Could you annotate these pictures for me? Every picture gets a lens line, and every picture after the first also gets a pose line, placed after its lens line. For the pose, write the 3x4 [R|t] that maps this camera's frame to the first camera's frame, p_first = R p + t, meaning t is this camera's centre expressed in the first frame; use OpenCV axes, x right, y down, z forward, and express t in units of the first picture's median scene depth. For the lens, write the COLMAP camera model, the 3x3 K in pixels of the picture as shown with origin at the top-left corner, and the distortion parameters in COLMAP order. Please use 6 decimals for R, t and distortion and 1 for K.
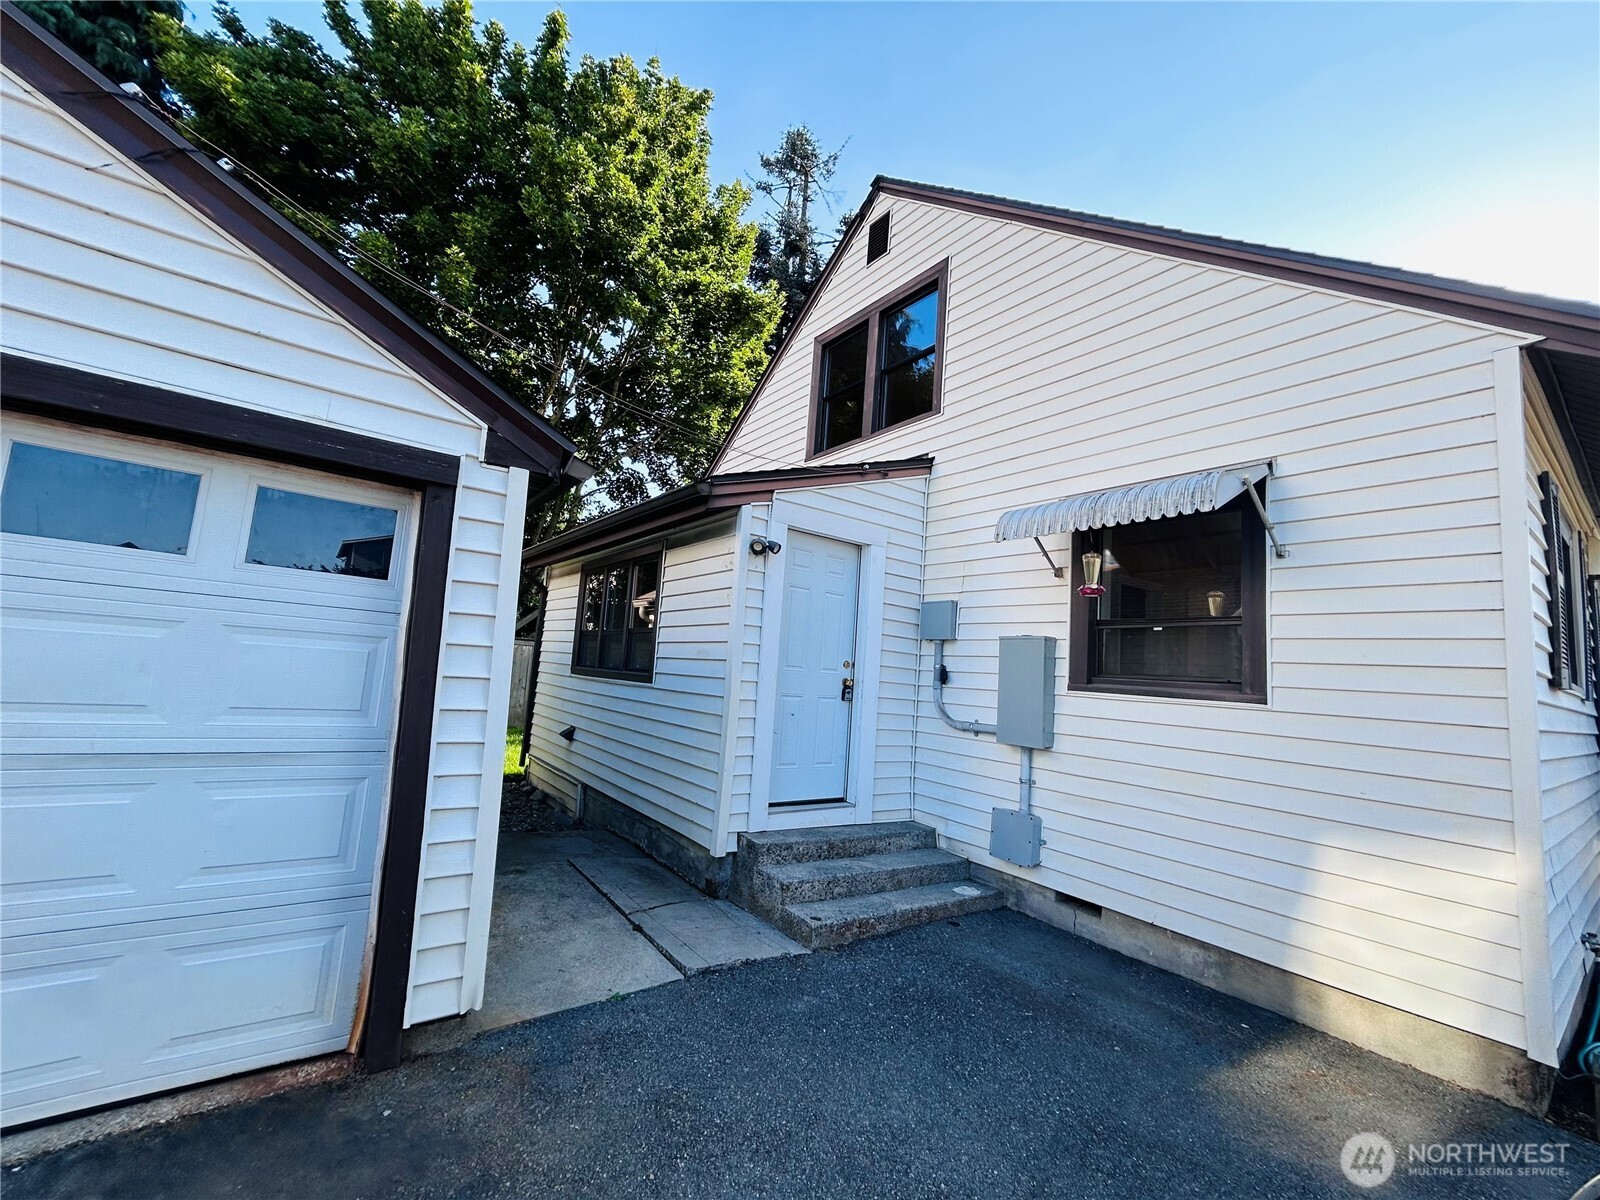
lens RADIAL K [[647.7, 0, 795.9], [0, 647.7, 599.1], [0, 0, 1]] dist [-0.004223, 0.000861]
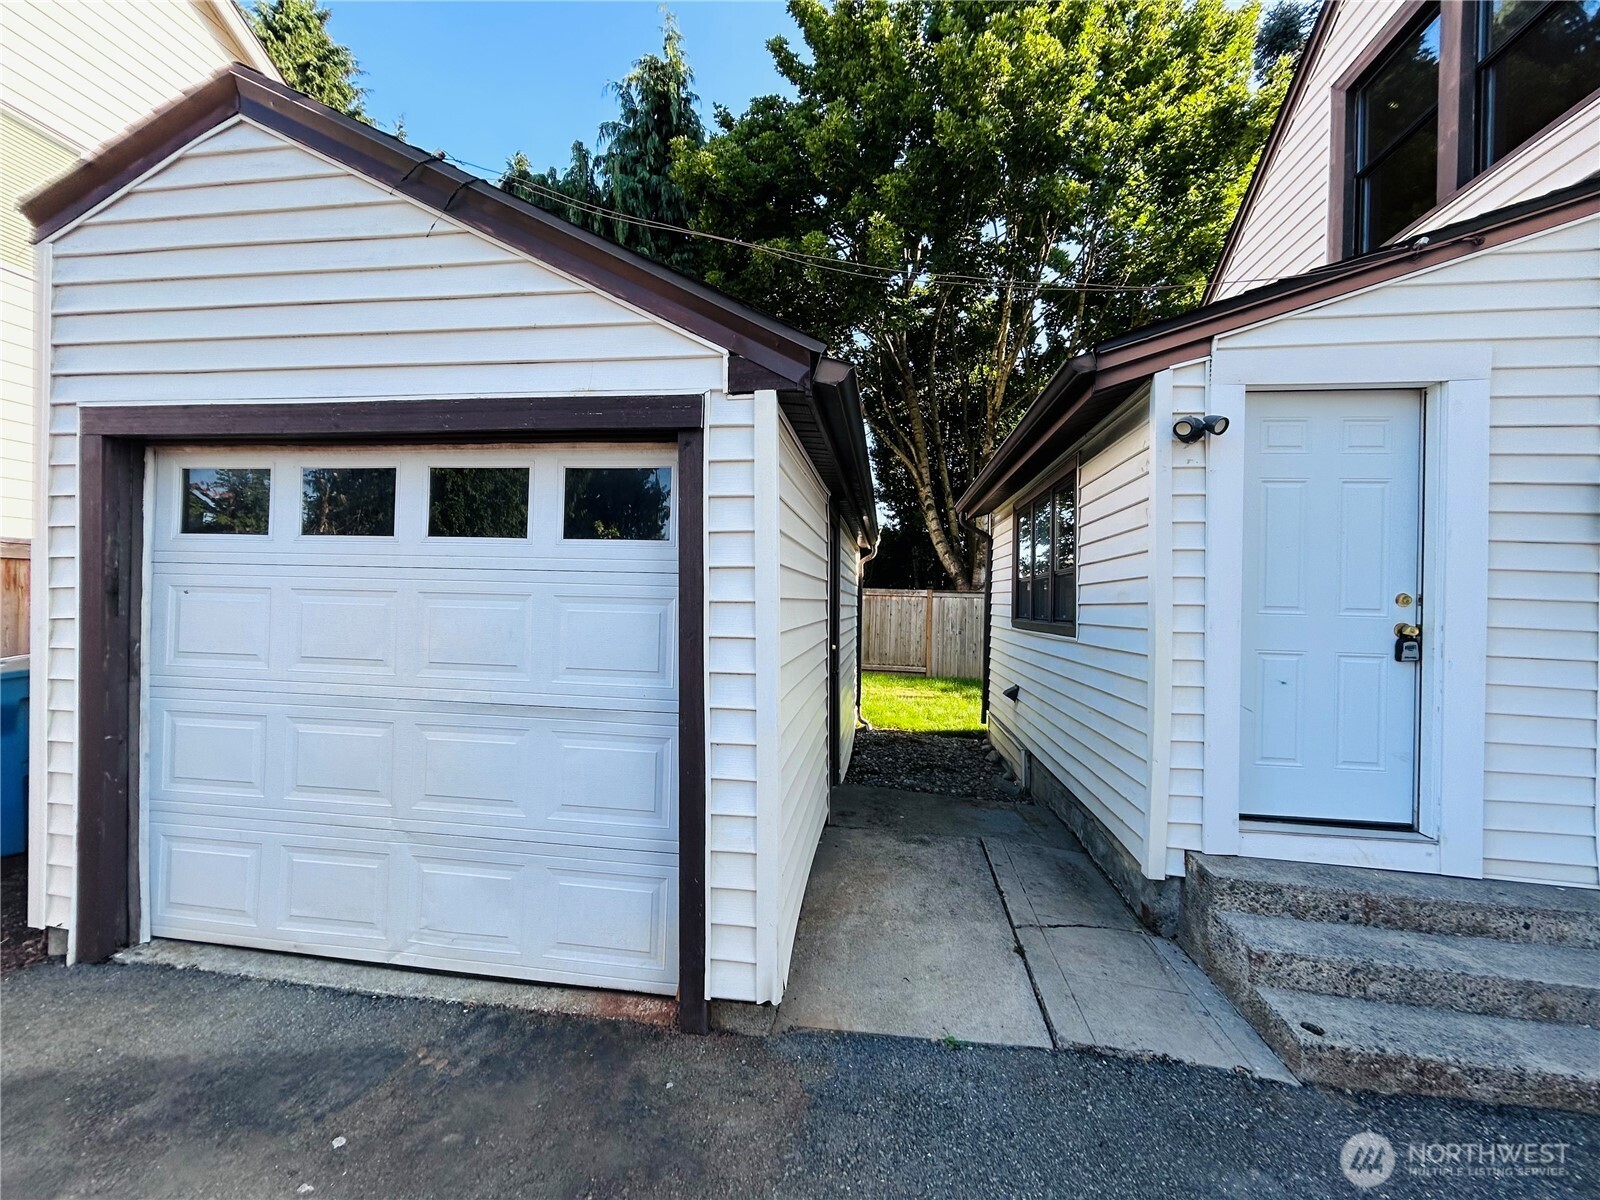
lens RADIAL K [[647.7, 0, 795.9], [0, 647.7, 599.1], [0, 0, 1]] dist [-0.004223, 0.000861]
pose [[0.717369, -0.056288, -0.694416, 0.105898], [0.106416, 0.993888, 0.029371, 0.029509], [0.688518, -0.094967, 0.718974, 0.243431]]
